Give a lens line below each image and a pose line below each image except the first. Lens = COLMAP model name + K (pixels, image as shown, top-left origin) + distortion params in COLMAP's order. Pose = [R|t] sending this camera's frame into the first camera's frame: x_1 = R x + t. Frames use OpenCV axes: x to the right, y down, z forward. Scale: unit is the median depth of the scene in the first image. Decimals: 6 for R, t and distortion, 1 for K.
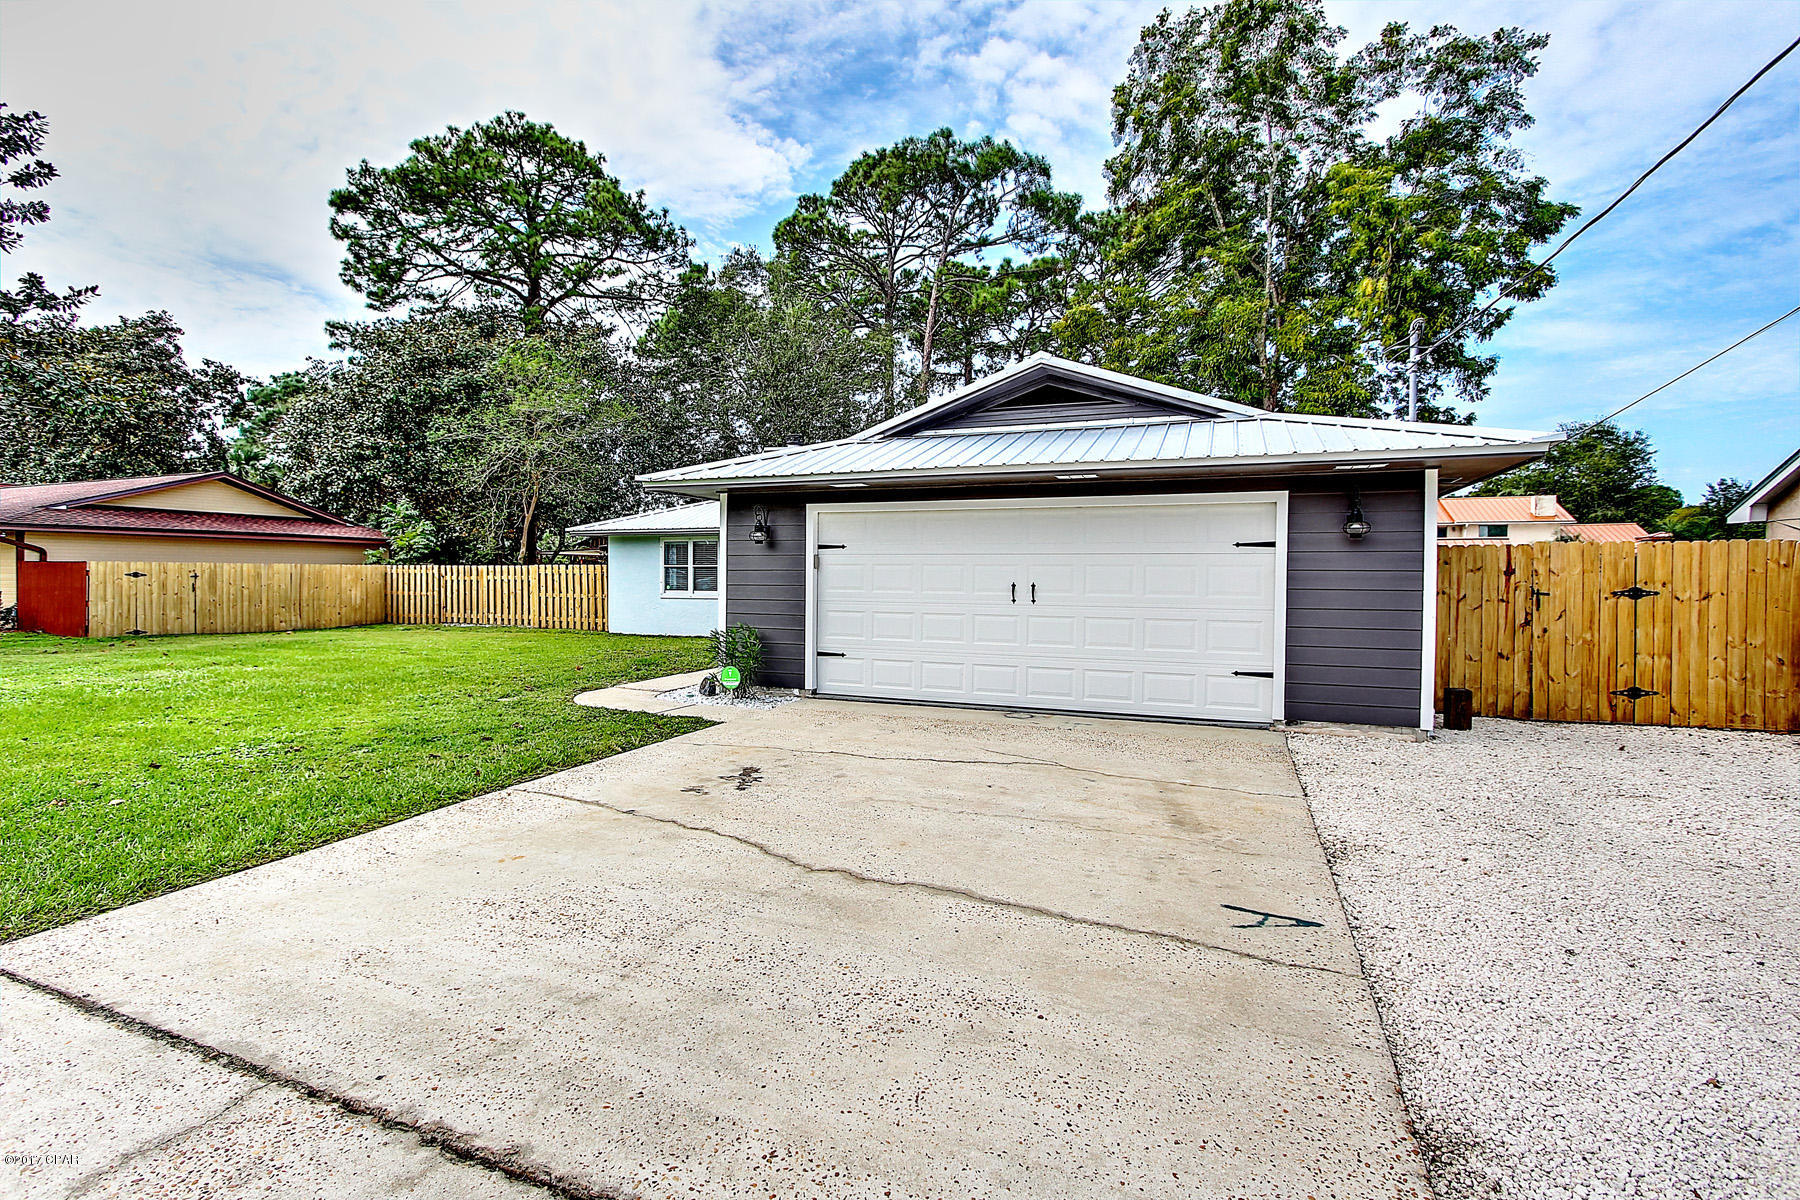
lens RADIAL K [[821.2, 0, 895.1], [0, 821.2, 583.9], [0, 0, 1]] dist [0.000299, -0.000394]
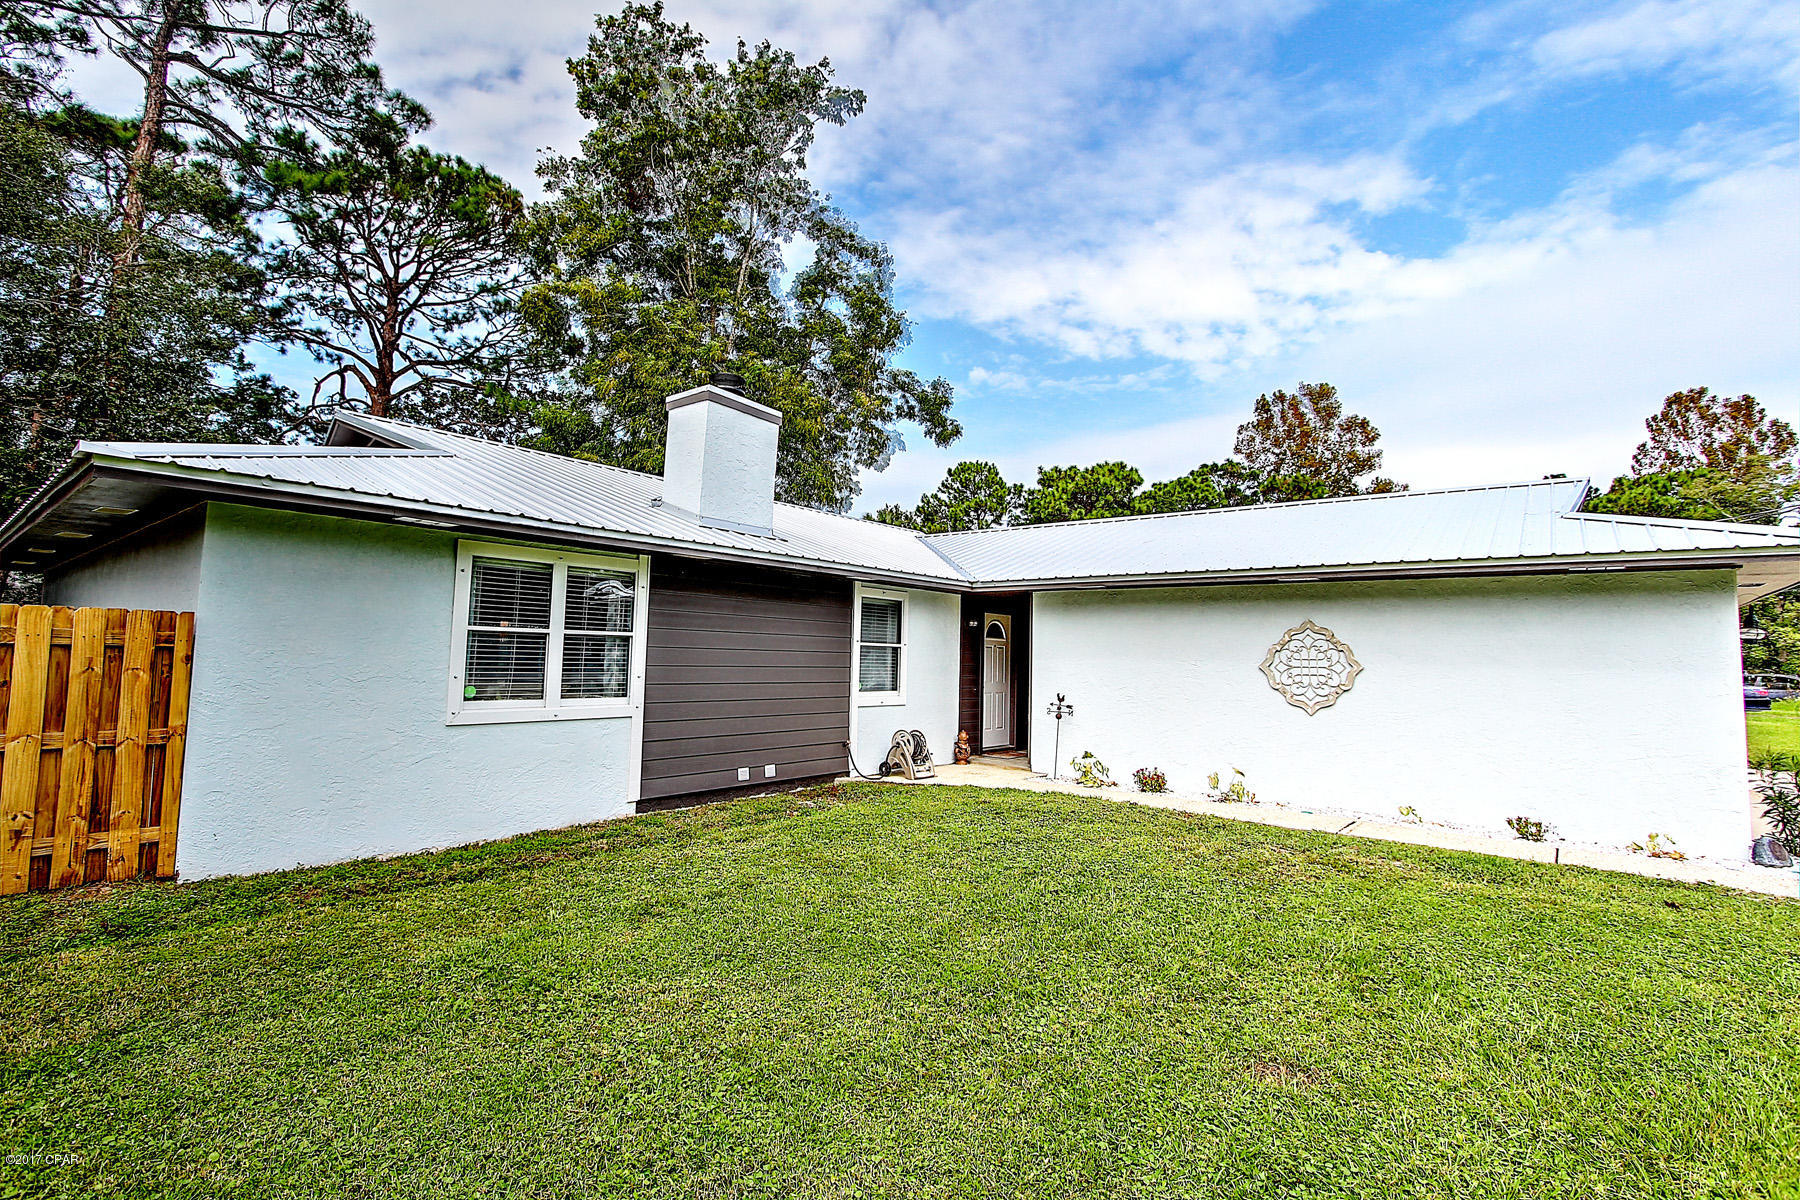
lens RADIAL K [[821.2, 0, 895.1], [0, 821.2, 583.9], [0, 0, 1]] dist [0.000299, -0.000394]
pose [[0.337008, 0.084449, 0.937707, -0.548821], [-0.014050, 0.996309, -0.084677, -0.013803], [-0.941397, 0.015362, 0.336951, 0.732874]]
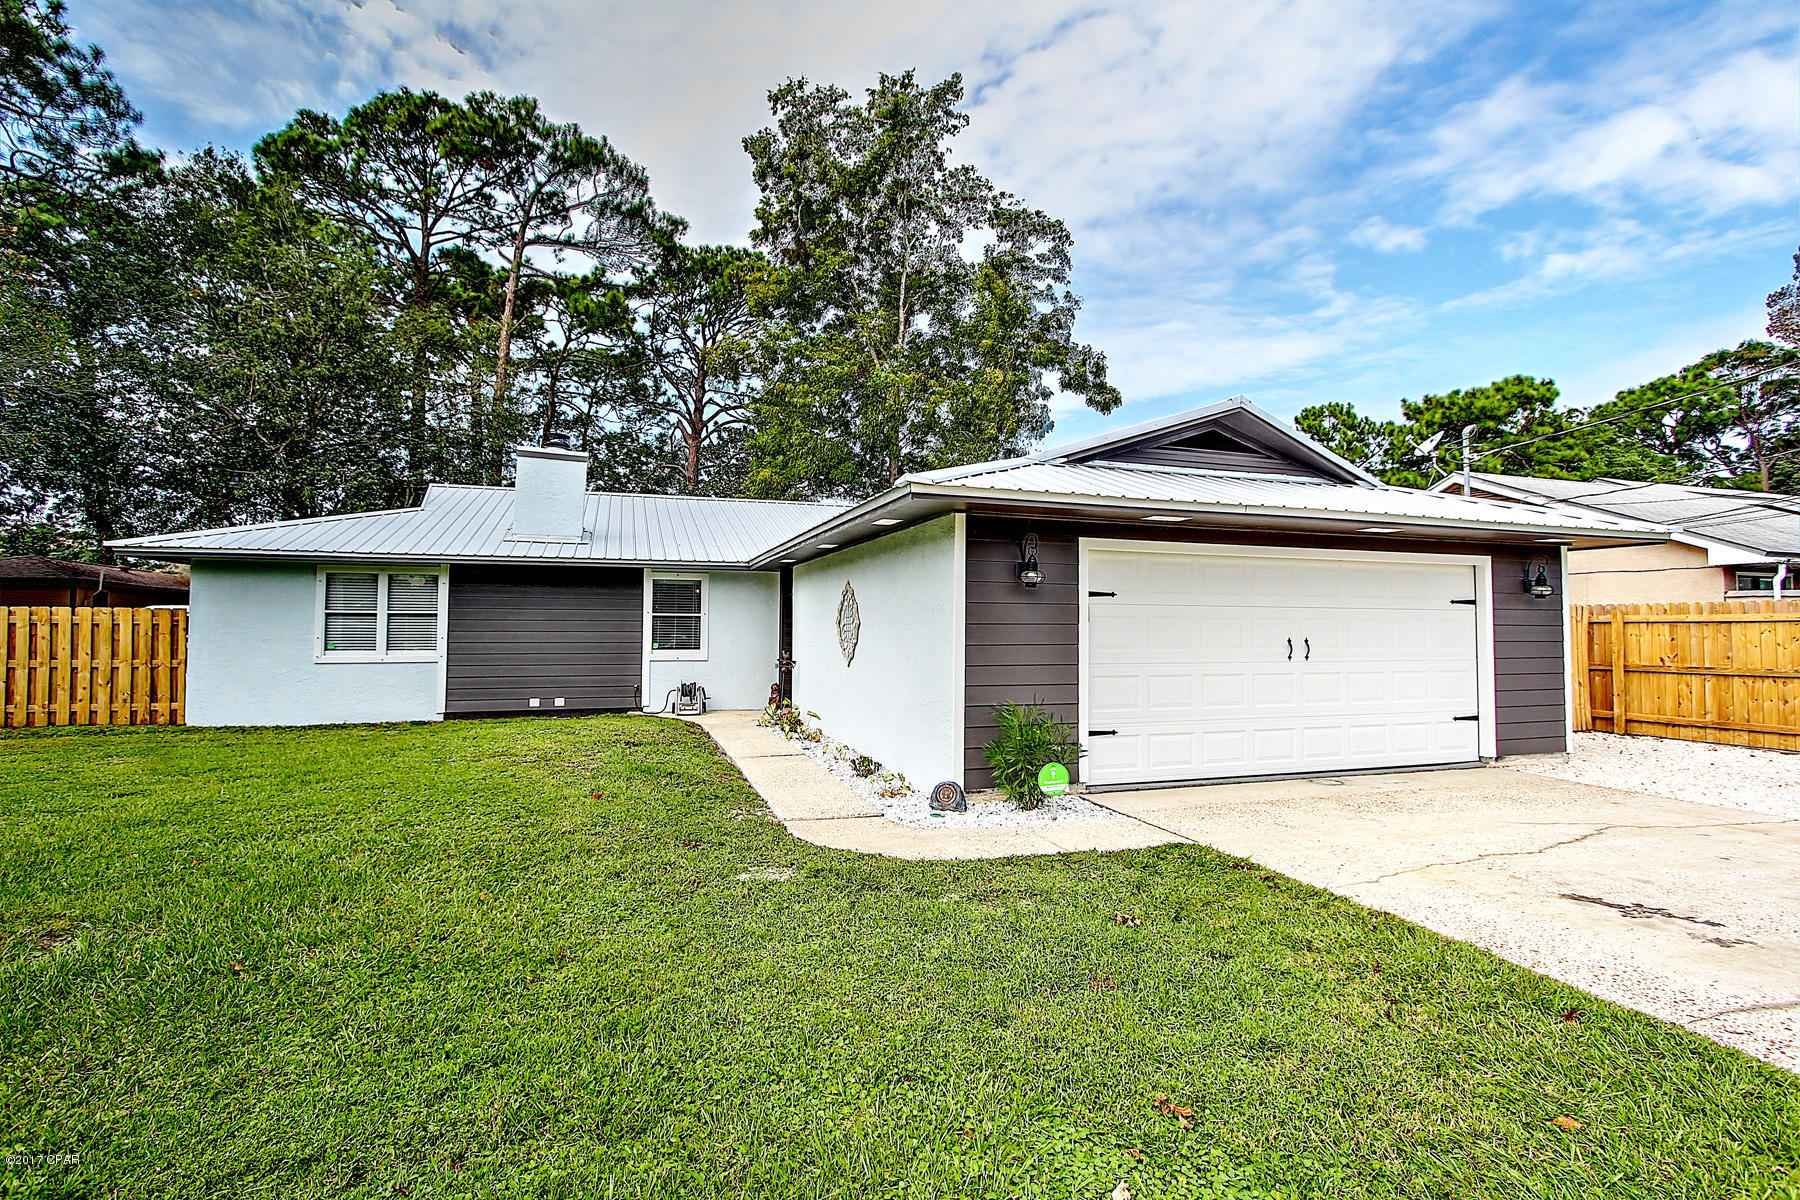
lens RADIAL K [[826.7, 0, 900.0], [0, 826.7, 600.0], [0, 0, 1]] dist [-0.002237, -0.000502]
pose [[0.780689, 0.018318, 0.624651, -0.338940], [0.005706, 0.999320, -0.036437, -0.005481], [-0.624893, 0.032011, 0.780054, 0.235268]]
